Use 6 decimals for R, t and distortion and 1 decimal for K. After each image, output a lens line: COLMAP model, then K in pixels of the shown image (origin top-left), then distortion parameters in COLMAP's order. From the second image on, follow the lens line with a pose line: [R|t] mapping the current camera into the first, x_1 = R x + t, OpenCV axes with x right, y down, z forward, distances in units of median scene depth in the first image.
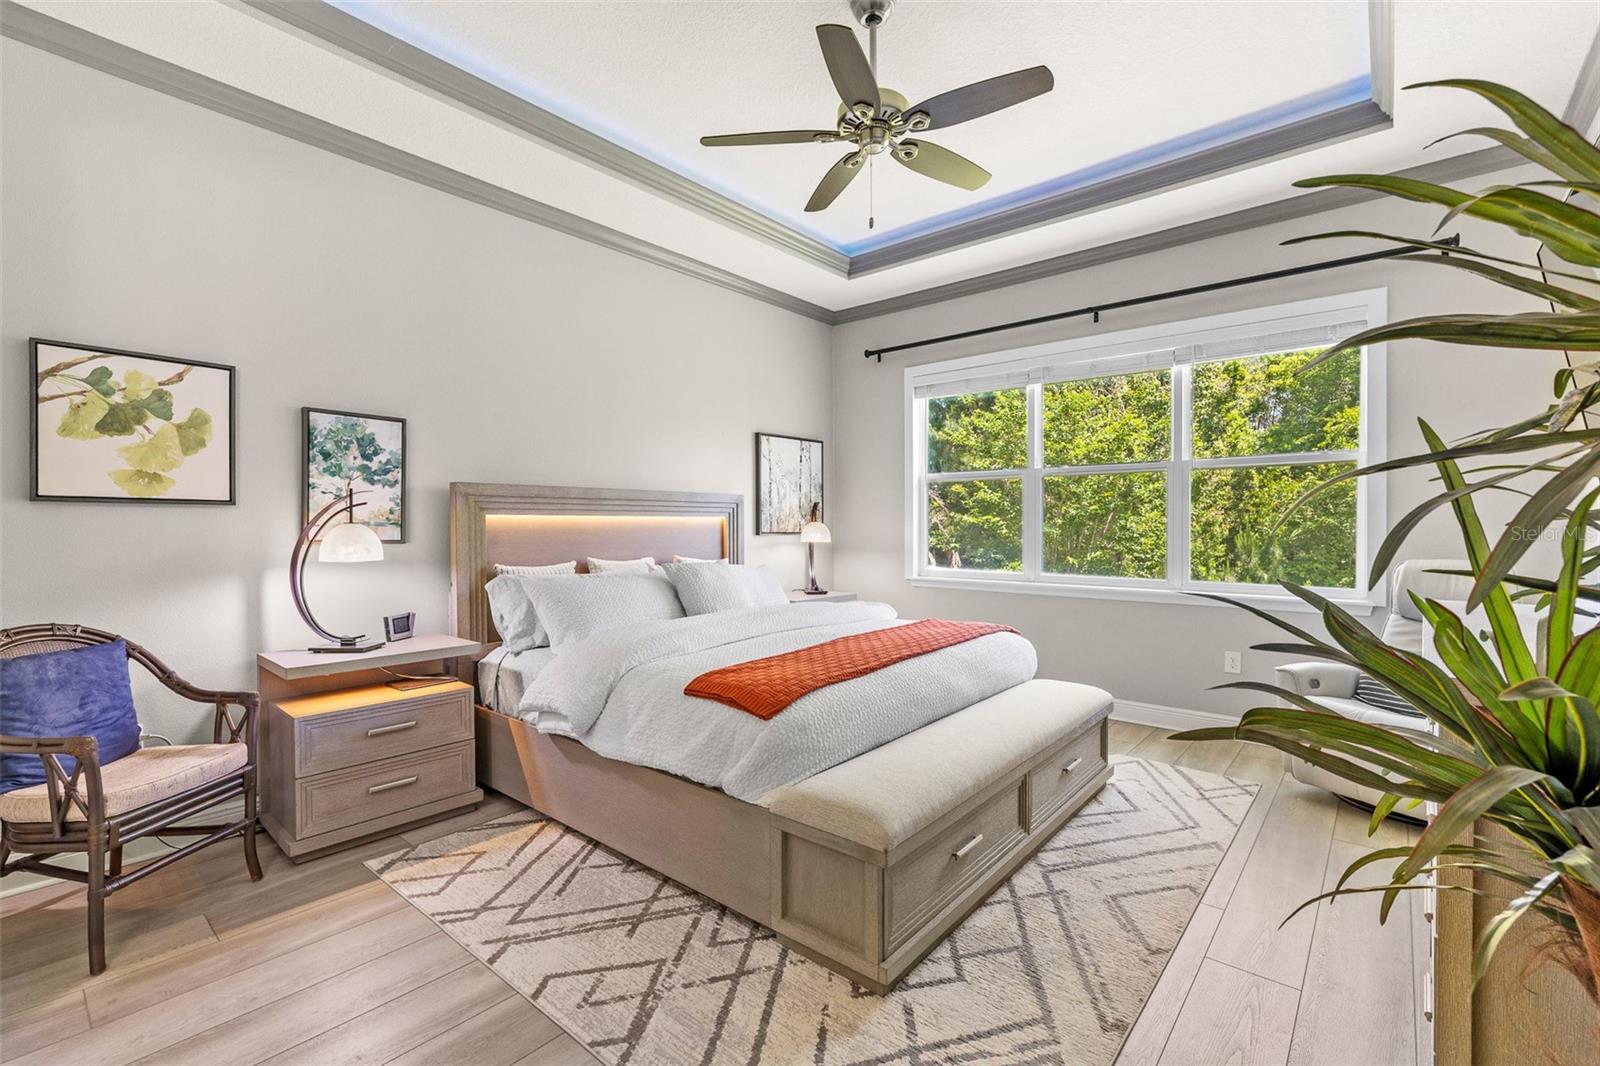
lens RADIAL K [[690.6, 0, 796.9], [0, 690.6, 529.3], [0, 0, 1]] dist [0.002008, 0.000161]
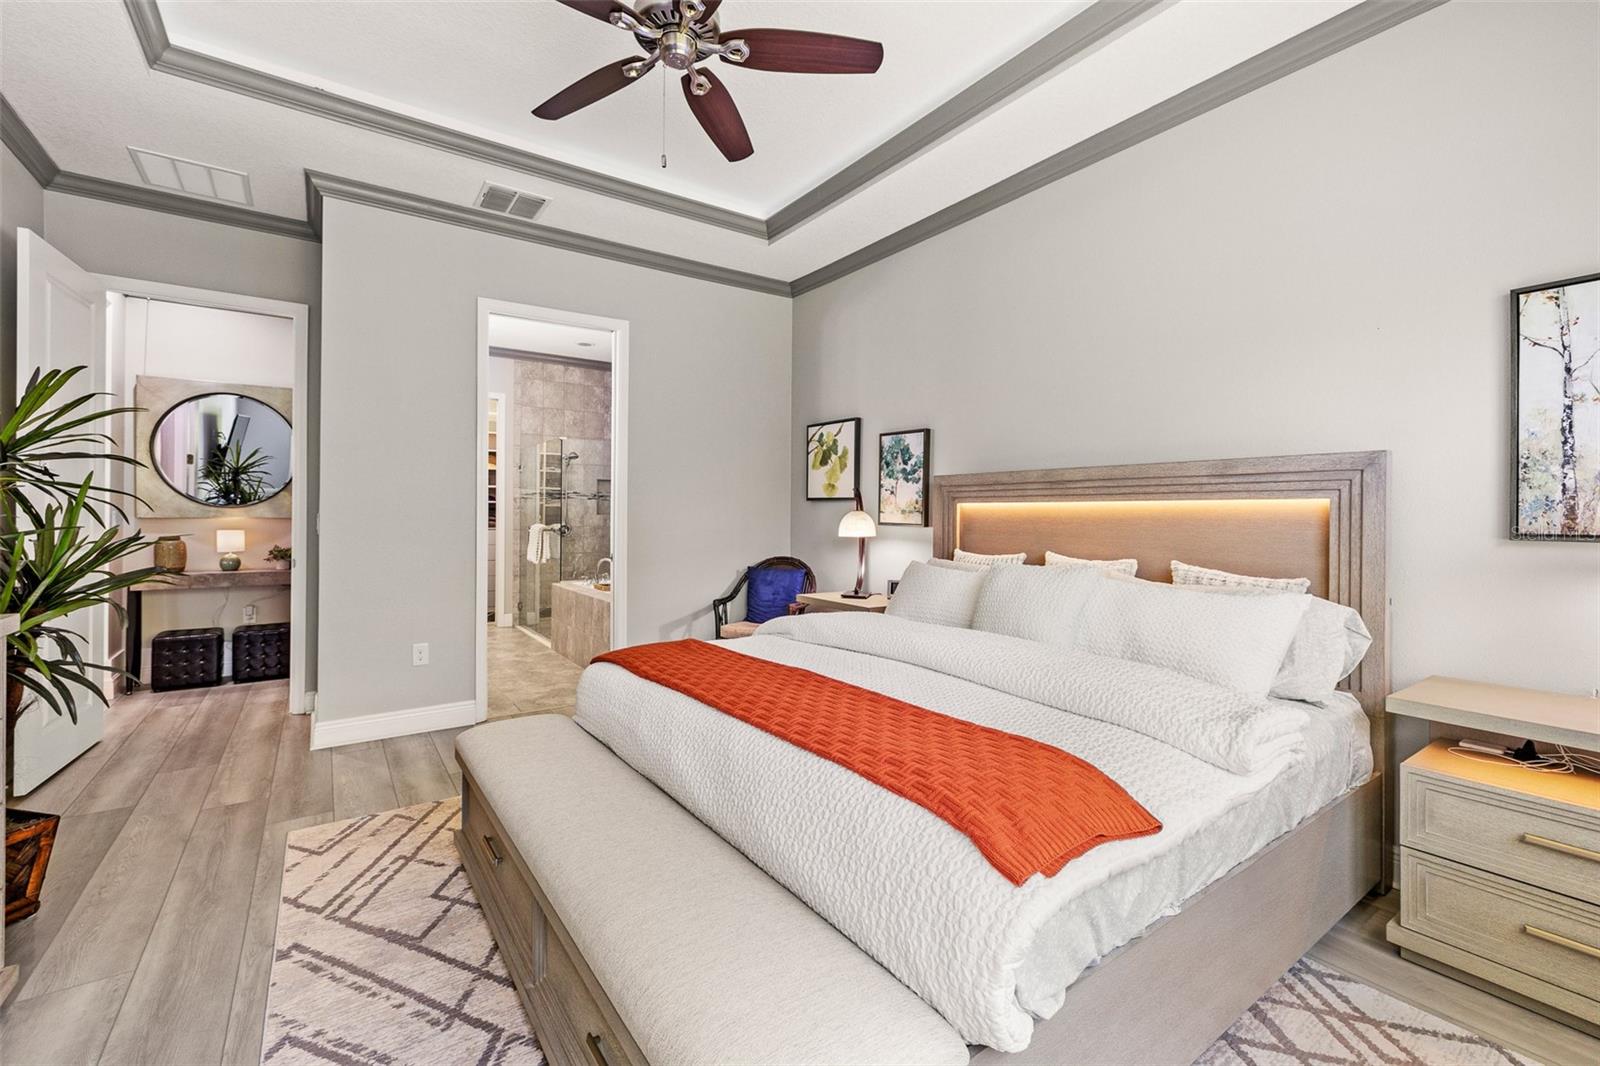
lens RADIAL K [[681.7, 0, 798.7], [0, 681.7, 513.6], [0, 0, 1]] dist [0.000719, 0.000032]
pose [[-0.246490, 0.001817, -0.969144, 0.748882], [-0.010748, 0.999932, 0.004608, -0.008062], [0.969086, 0.011553, -0.246454, 1.165462]]
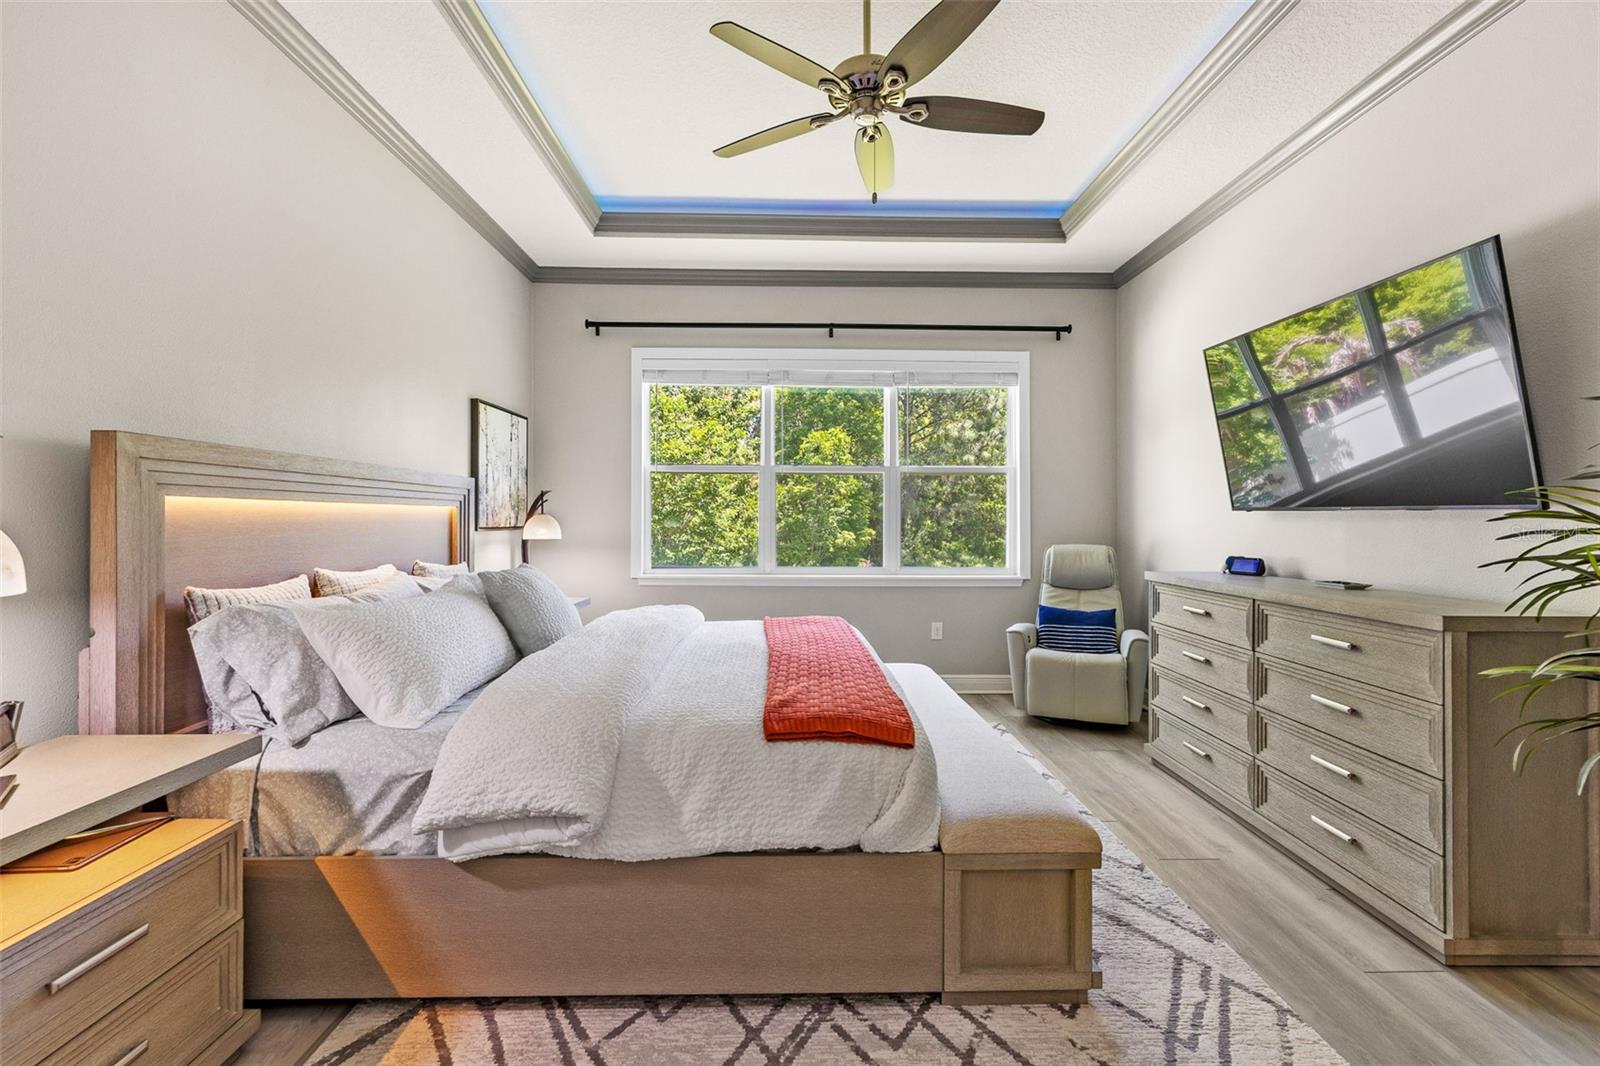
lens RADIAL K [[681.7, 0, 798.7], [0, 681.7, 513.6], [0, 0, 1]] dist [0.000719, 0.000032]
pose [[0.752221, 0.010879, 0.658821, -0.488949], [-0.000928, 0.999880, -0.015450, 0.000597], [-0.658910, 0.011011, 0.752141, 0.319040]]
